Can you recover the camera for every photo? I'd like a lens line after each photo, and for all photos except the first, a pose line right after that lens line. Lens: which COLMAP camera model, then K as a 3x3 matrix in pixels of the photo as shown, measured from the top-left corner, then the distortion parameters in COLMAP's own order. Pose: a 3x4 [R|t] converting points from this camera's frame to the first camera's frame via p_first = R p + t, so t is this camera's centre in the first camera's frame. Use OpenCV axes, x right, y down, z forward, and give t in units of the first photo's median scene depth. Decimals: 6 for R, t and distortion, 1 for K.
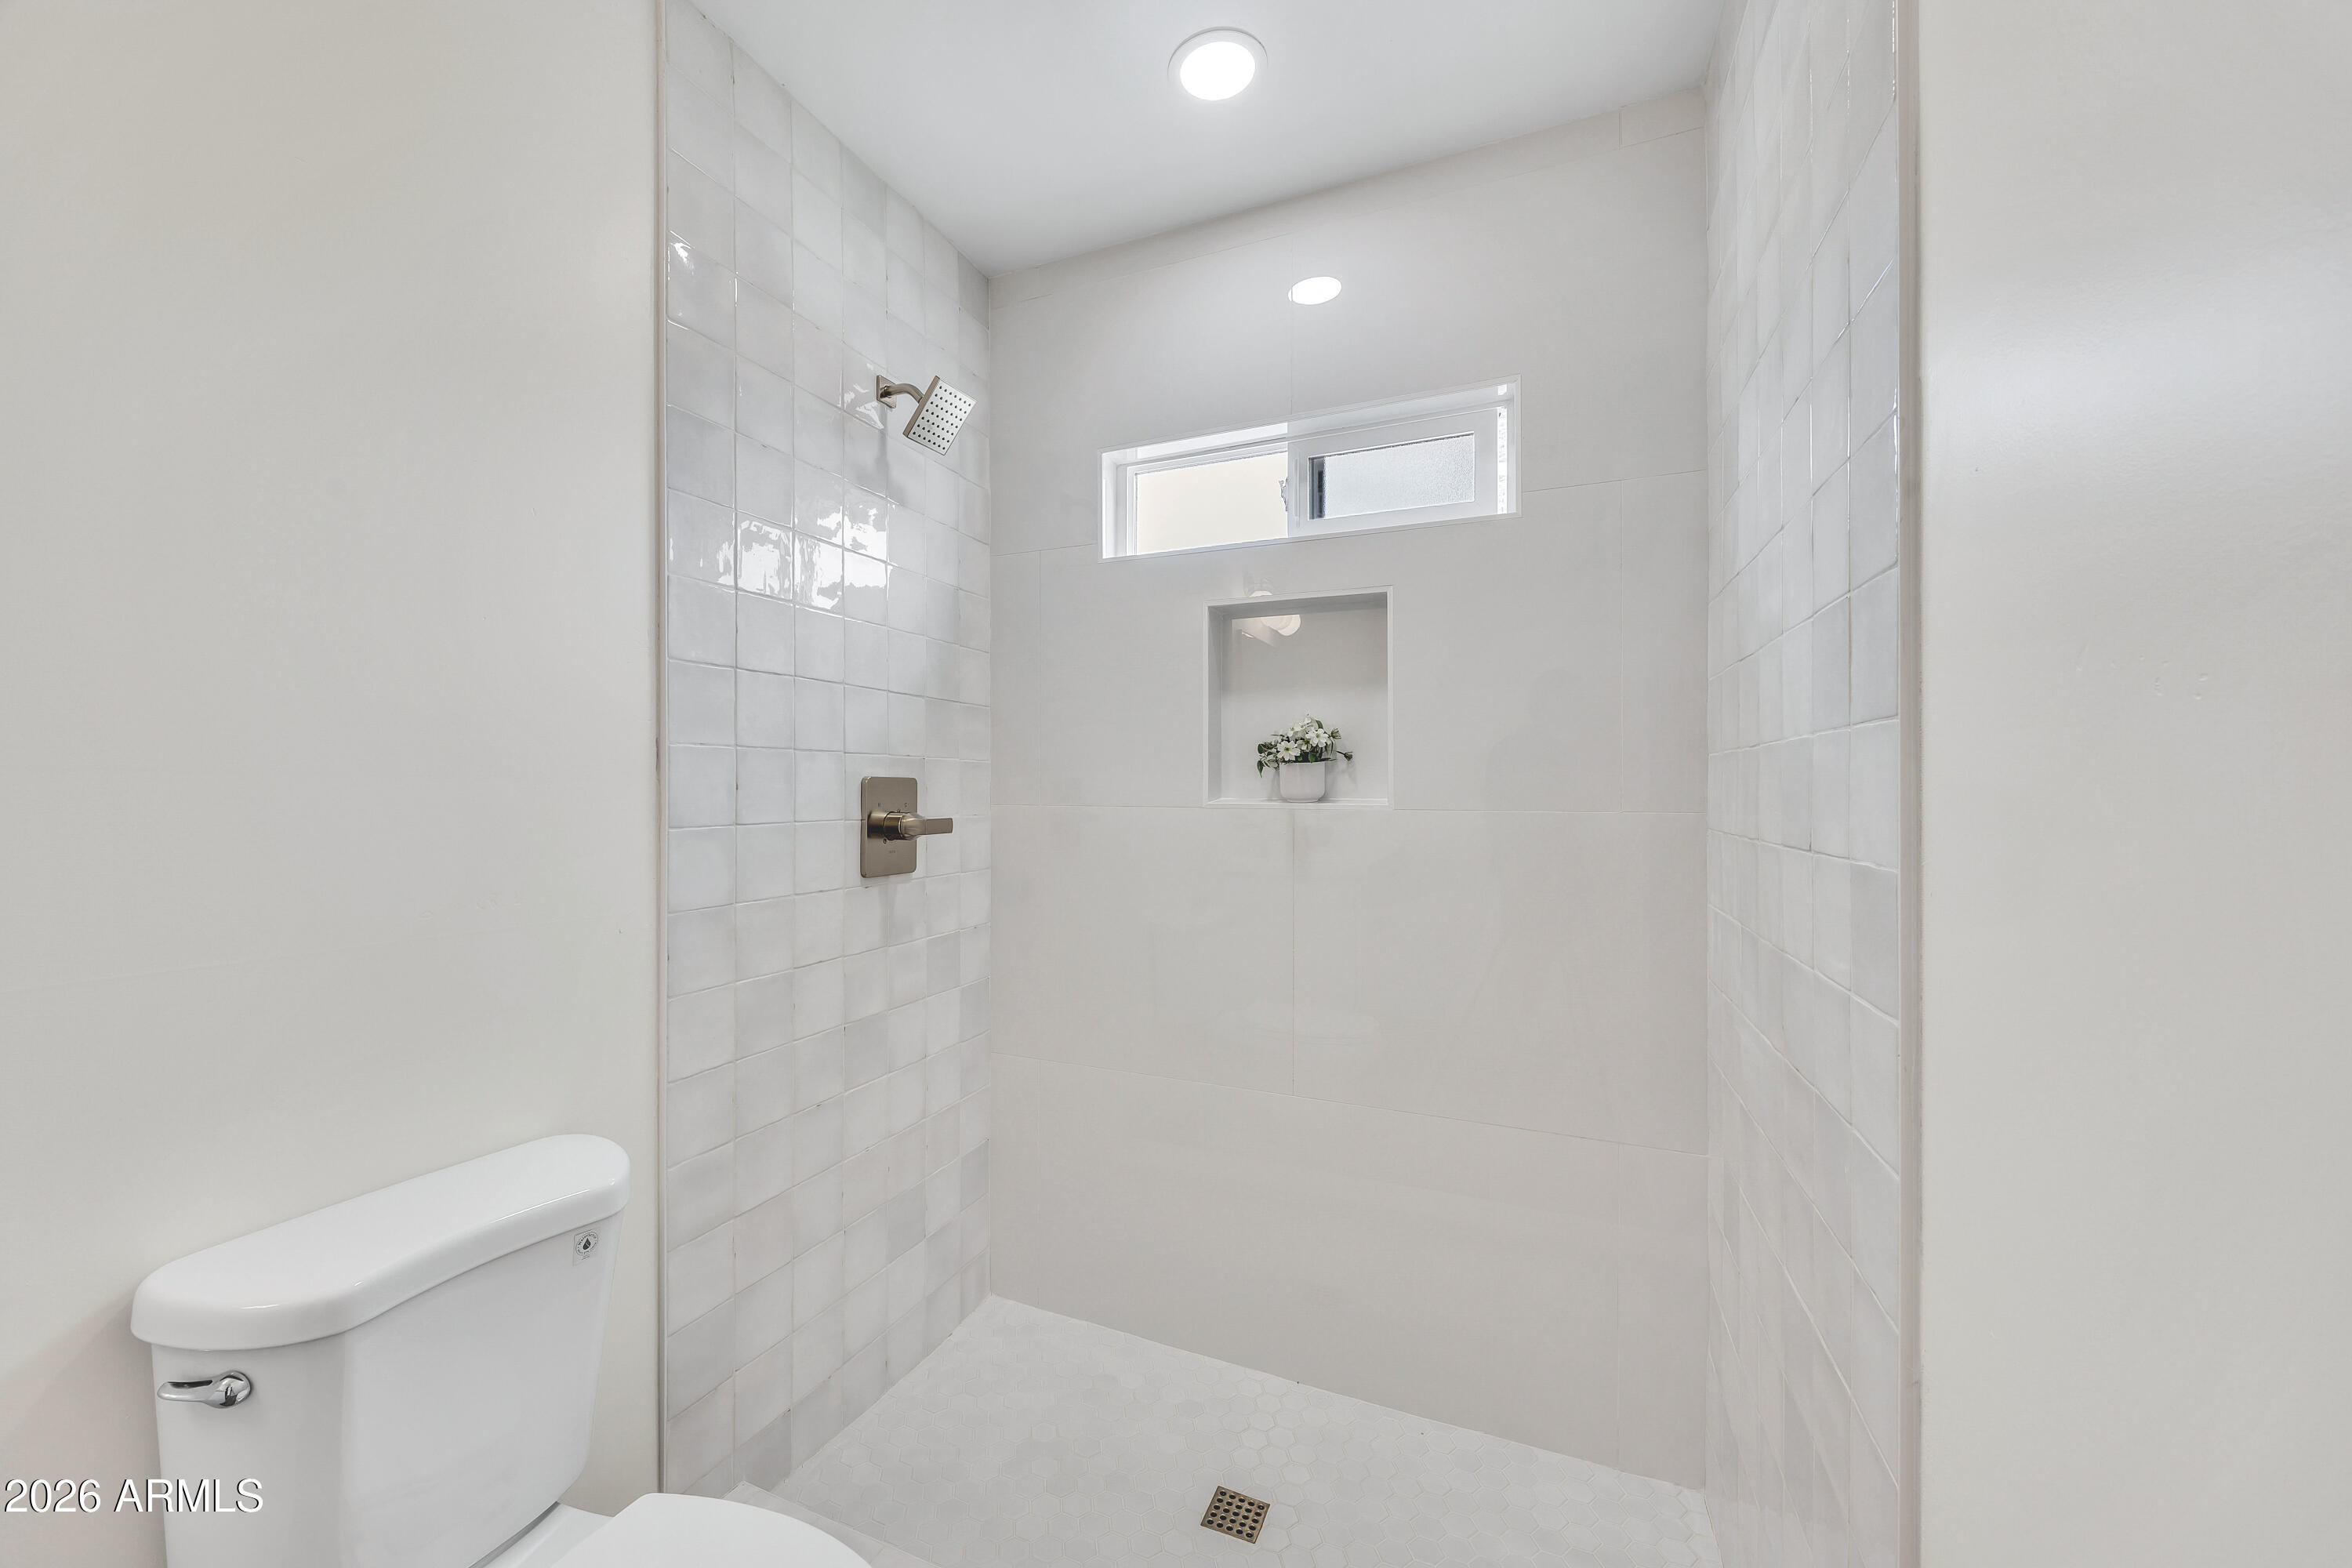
lens RADIAL K [[903.8, 0, 1162.3], [0, 903.8, 783.5], [0, 0, 1]] dist [-0.001004, 0.000409]
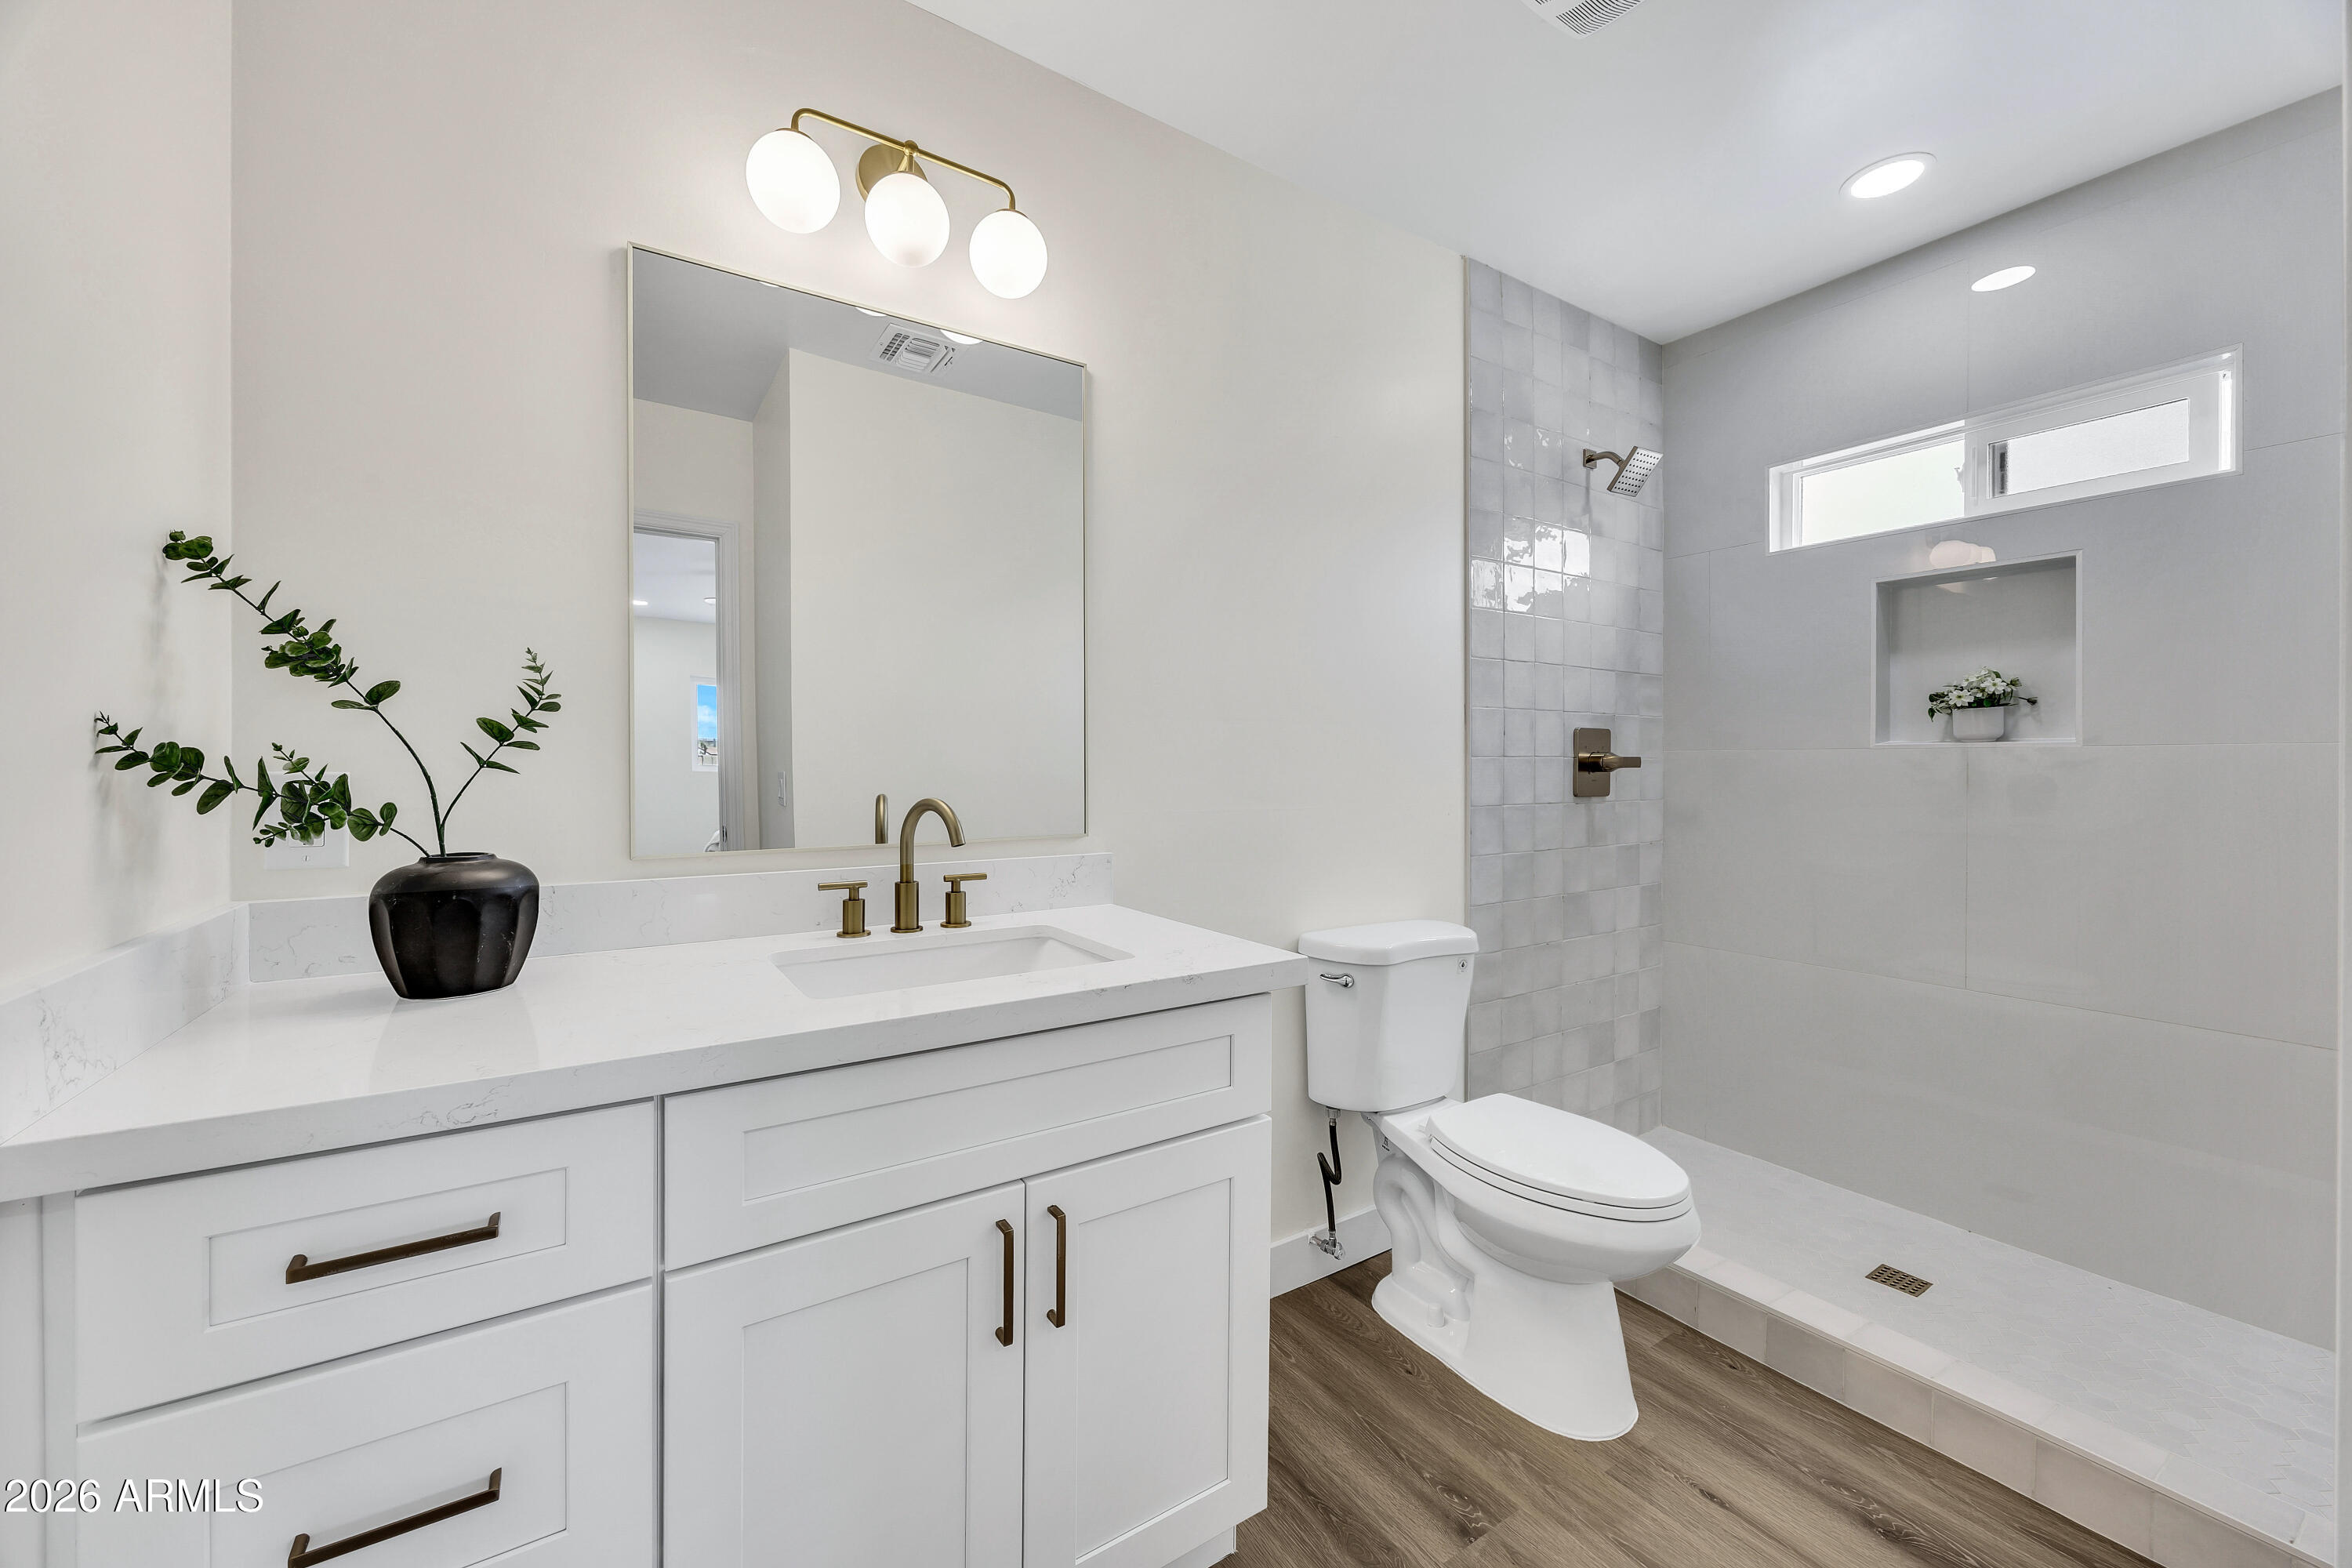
lens RADIAL K [[903.8, 0, 1157.7], [0, 903.8, 766.8], [0, 0, 1]] dist [-0.001004, 0.000409]
pose [[0.813201, 0.003608, -0.581971, -0.027692], [-0.000475, 0.999985, 0.005535, 0.045751], [0.581982, -0.004225, 0.813190, -0.559300]]
